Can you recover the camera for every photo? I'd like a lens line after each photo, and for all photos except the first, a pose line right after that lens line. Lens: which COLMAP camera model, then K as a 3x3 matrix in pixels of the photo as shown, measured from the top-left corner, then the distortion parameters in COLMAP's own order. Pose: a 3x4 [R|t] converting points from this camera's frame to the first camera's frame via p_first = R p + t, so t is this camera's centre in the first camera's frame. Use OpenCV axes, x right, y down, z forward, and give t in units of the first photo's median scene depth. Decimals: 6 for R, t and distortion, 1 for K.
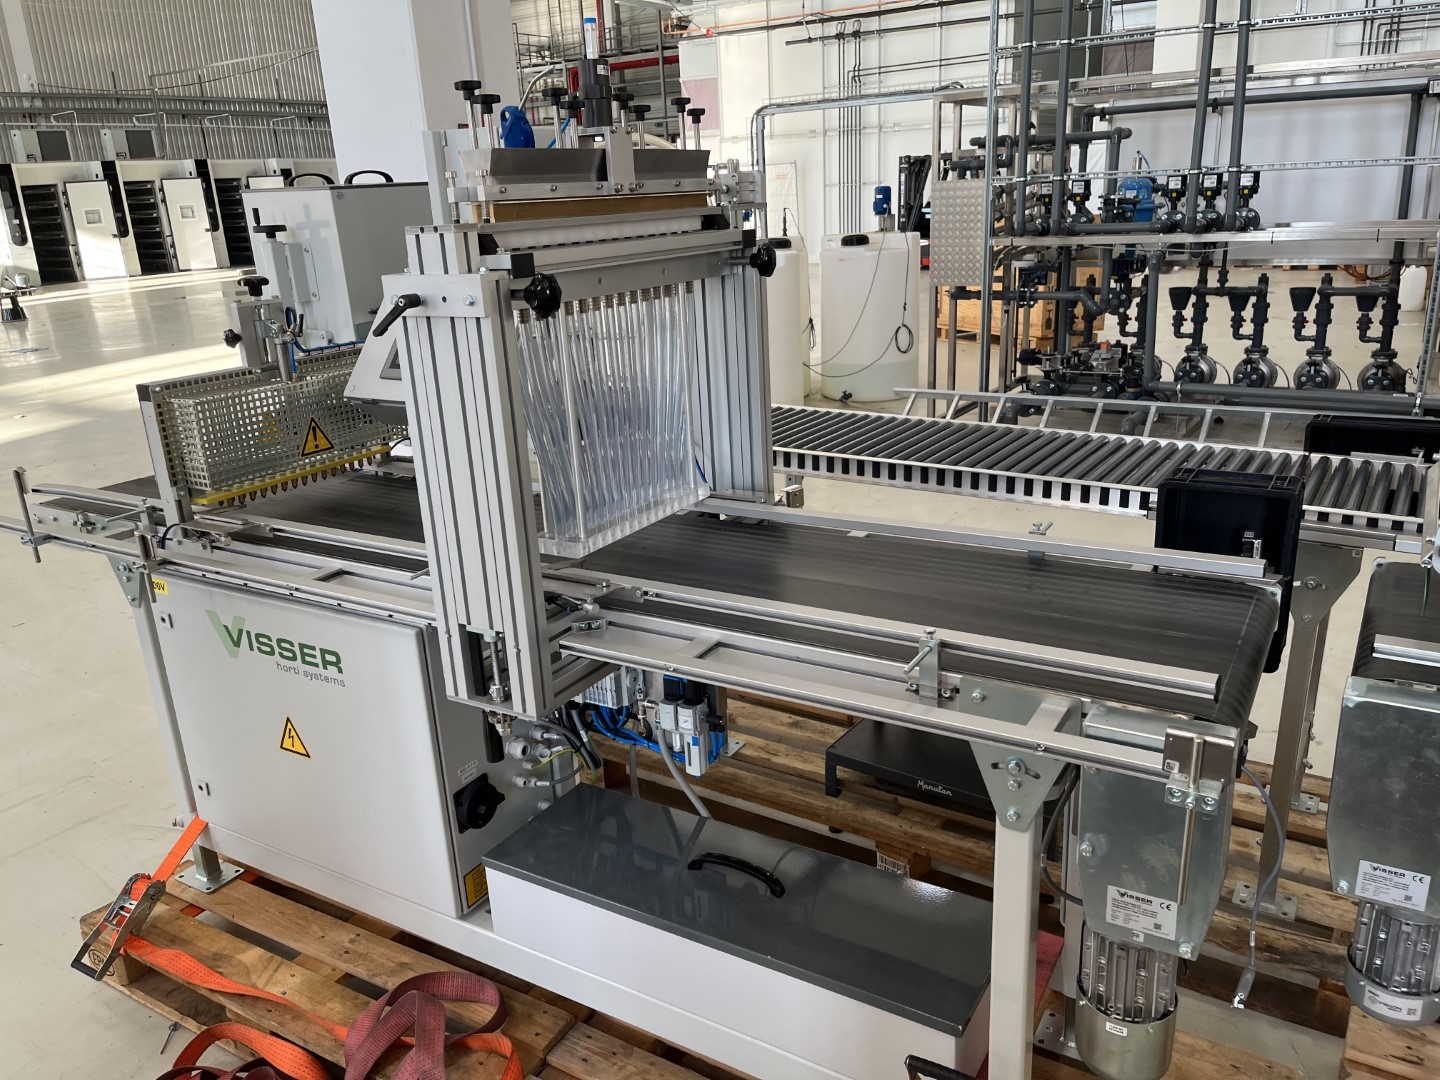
lens RADIAL K [[1098.6, 0, 721.4], [0, 1098.6, 540.7], [0, 0, 1]] dist [0.065399, -0.088884]
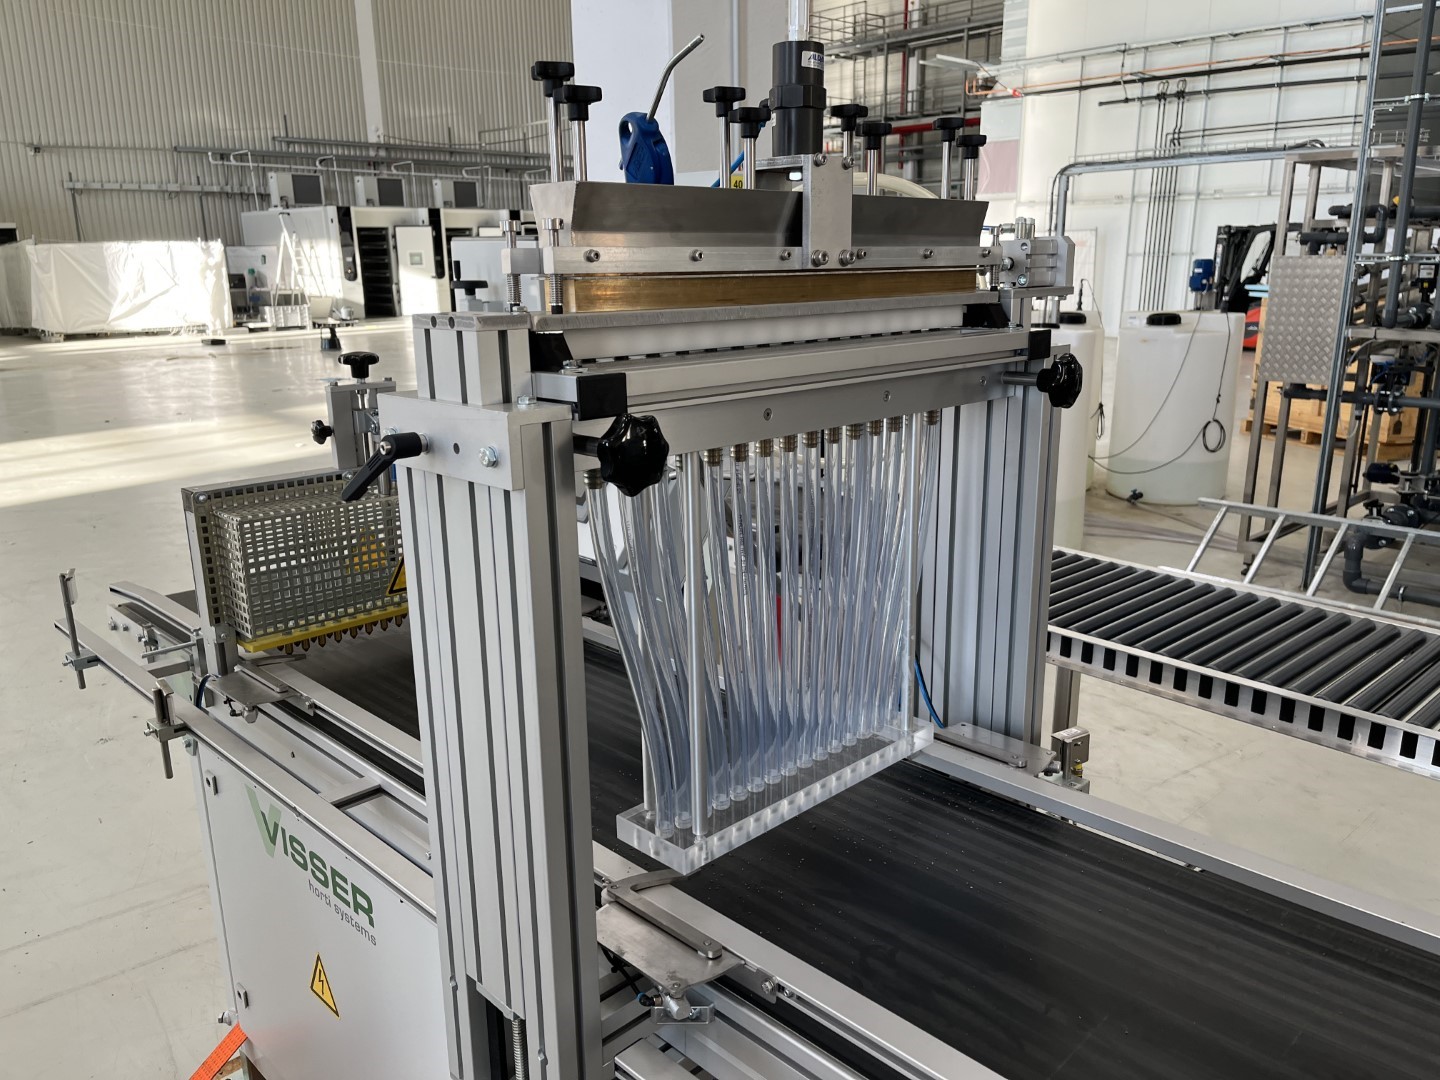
lens RADIAL K [[1098.6, 0, 726.2], [0, 1098.6, 547.0], [0, 0, 1]] dist [0.065399, -0.088884]
pose [[0.969424, 0.098567, -0.224725, 0.004720], [-0.108388, 0.993601, -0.031763, -0.105856], [0.220156, 0.055149, 0.973904, 0.316343]]
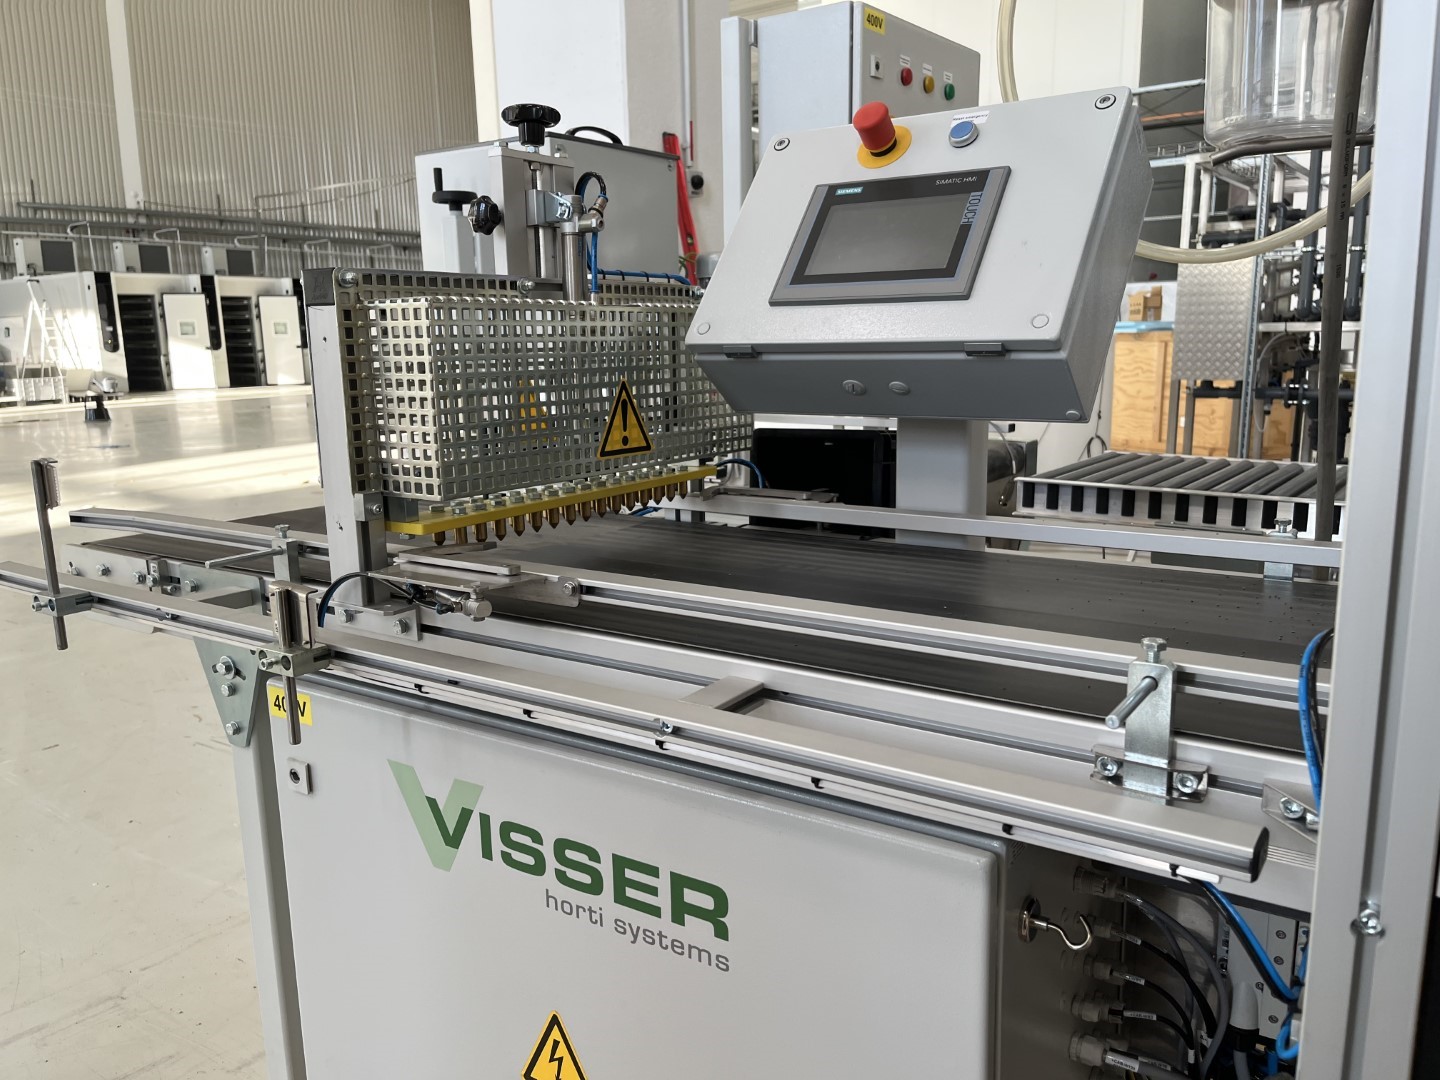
lens RADIAL K [[1098.6, 0, 725.8], [0, 1098.6, 551.6], [0, 0, 1]] dist [0.065399, -0.088884]
pose [[0.998241, 0.040035, -0.043739, -0.293047], [-0.044799, 0.992469, -0.114014, 0.019834], [0.038845, 0.115773, 0.992516, 0.505405]]
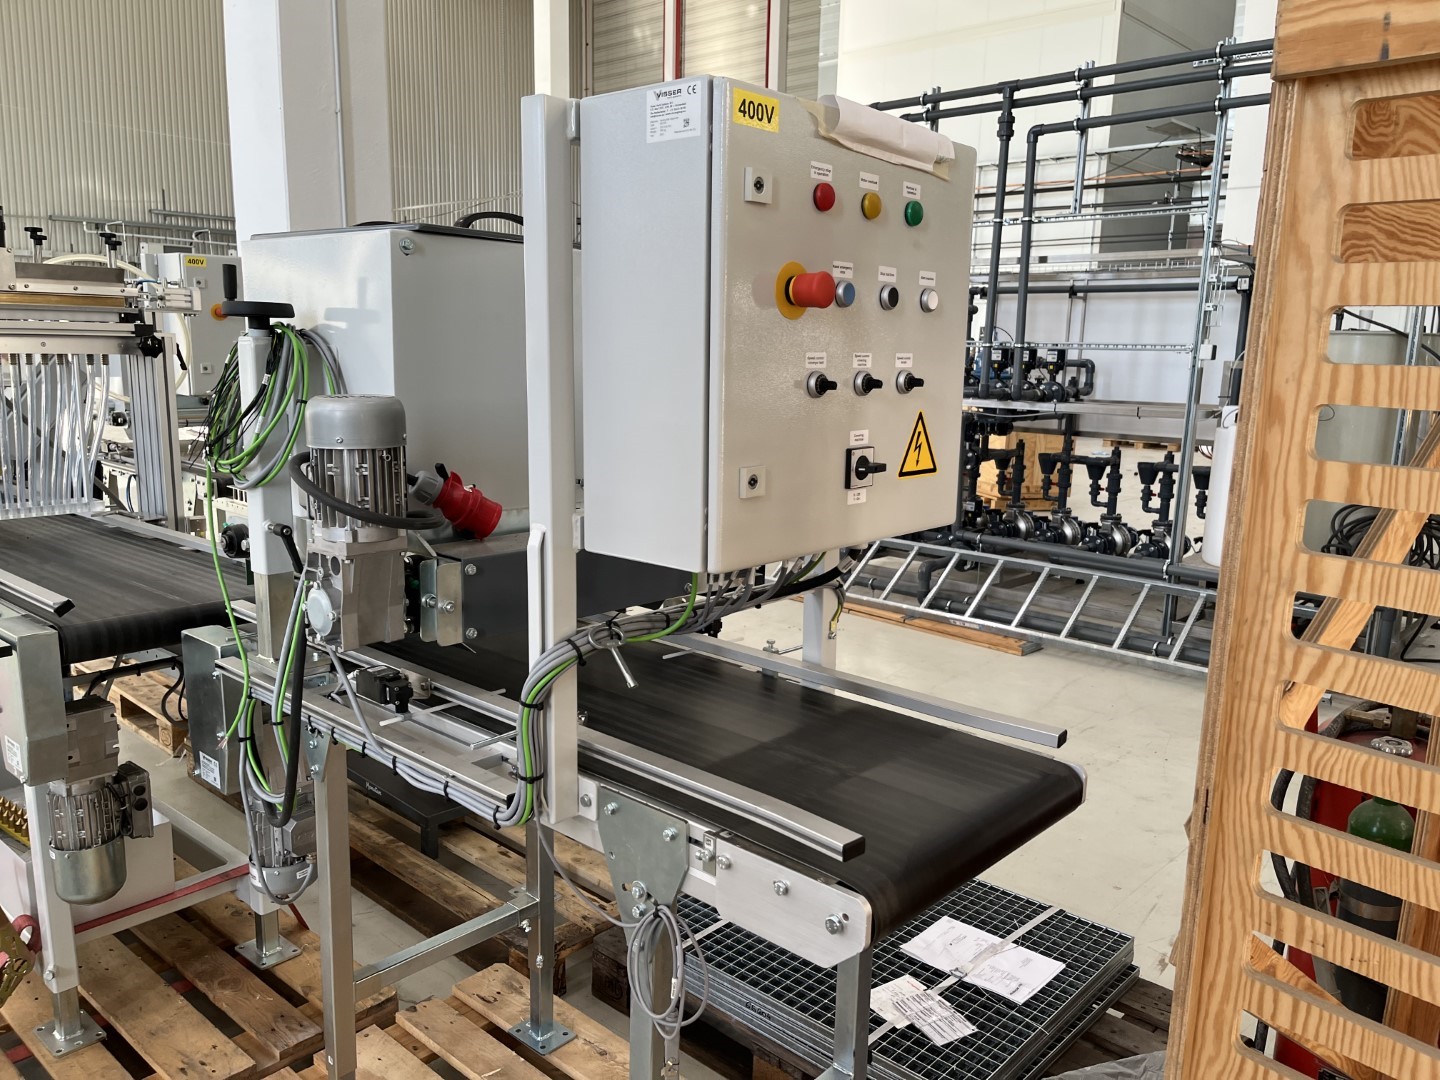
lens RADIAL K [[1098.6, 0, 722.2], [0, 1098.6, 539.8], [0, 0, 1]] dist [0.065399, -0.088884]
pose [[0.982424, 0.102391, -0.156073, 0.828935], [-0.122065, 0.984975, -0.122167, 0.059036], [0.141219, 0.139071, 0.980162, -0.196570]]
